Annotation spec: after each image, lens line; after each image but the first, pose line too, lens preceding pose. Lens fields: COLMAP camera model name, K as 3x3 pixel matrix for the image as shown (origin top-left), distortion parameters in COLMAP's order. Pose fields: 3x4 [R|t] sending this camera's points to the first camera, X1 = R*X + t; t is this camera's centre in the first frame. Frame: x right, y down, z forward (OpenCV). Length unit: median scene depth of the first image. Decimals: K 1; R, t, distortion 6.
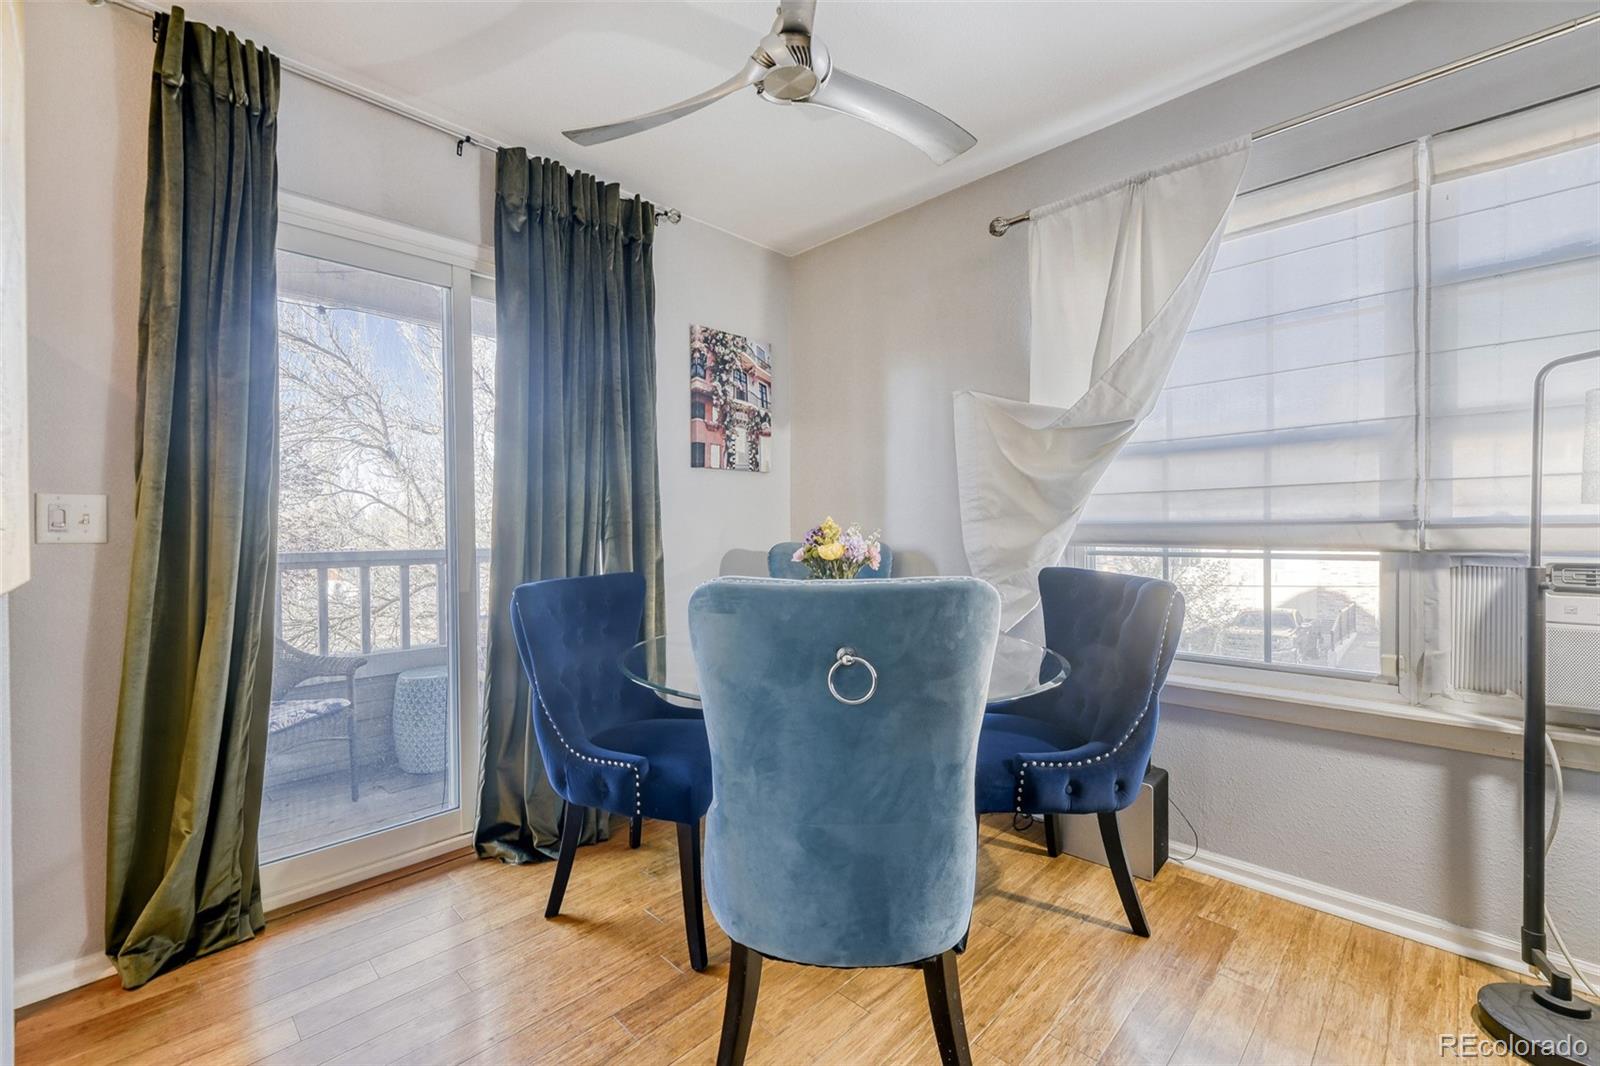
lens RADIAL K [[663.1, 0, 718.8], [0, 663.1, 535.9], [0, 0, 1]] dist [-0.001818, -0.000558]
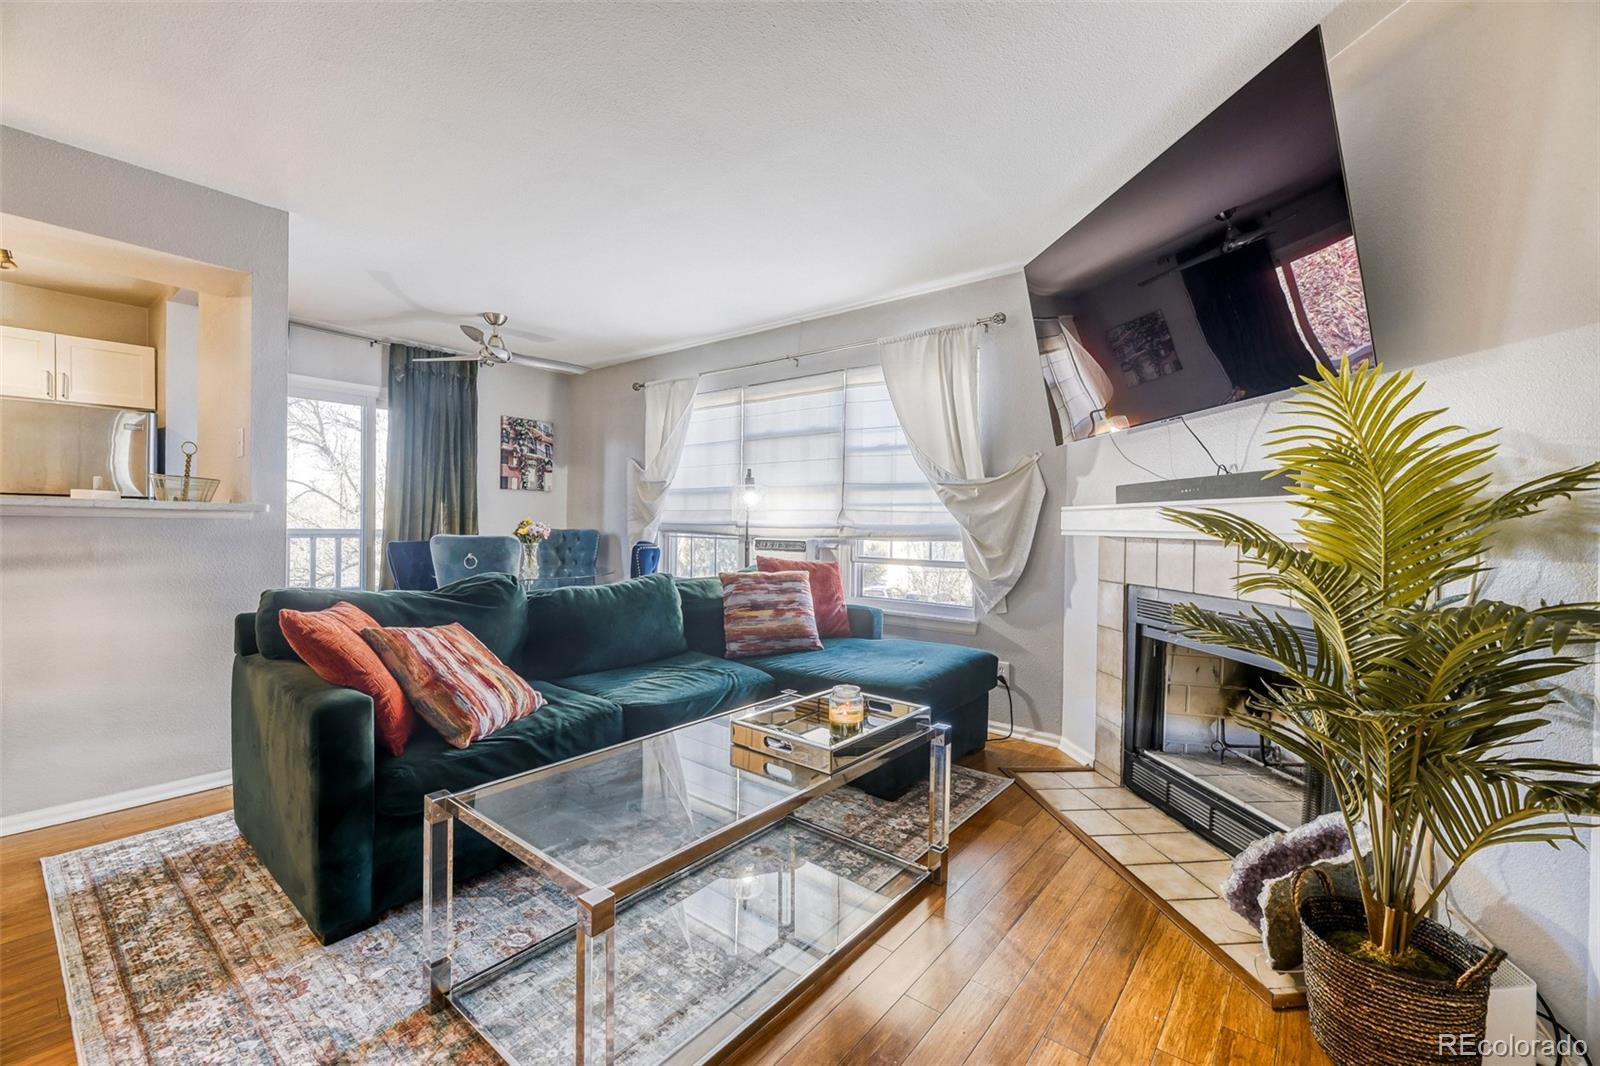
lens RADIAL K [[666.6, 0, 780.5], [0, 666.6, 531.3], [0, 0, 1]] dist [0.003075, 0.000200]
pose [[0.989106, 0.026426, 0.144816, 0.477321], [-0.026457, 0.999648, -0.001711, 0.002976], [-0.144811, -0.002139, 0.989457, -1.024301]]
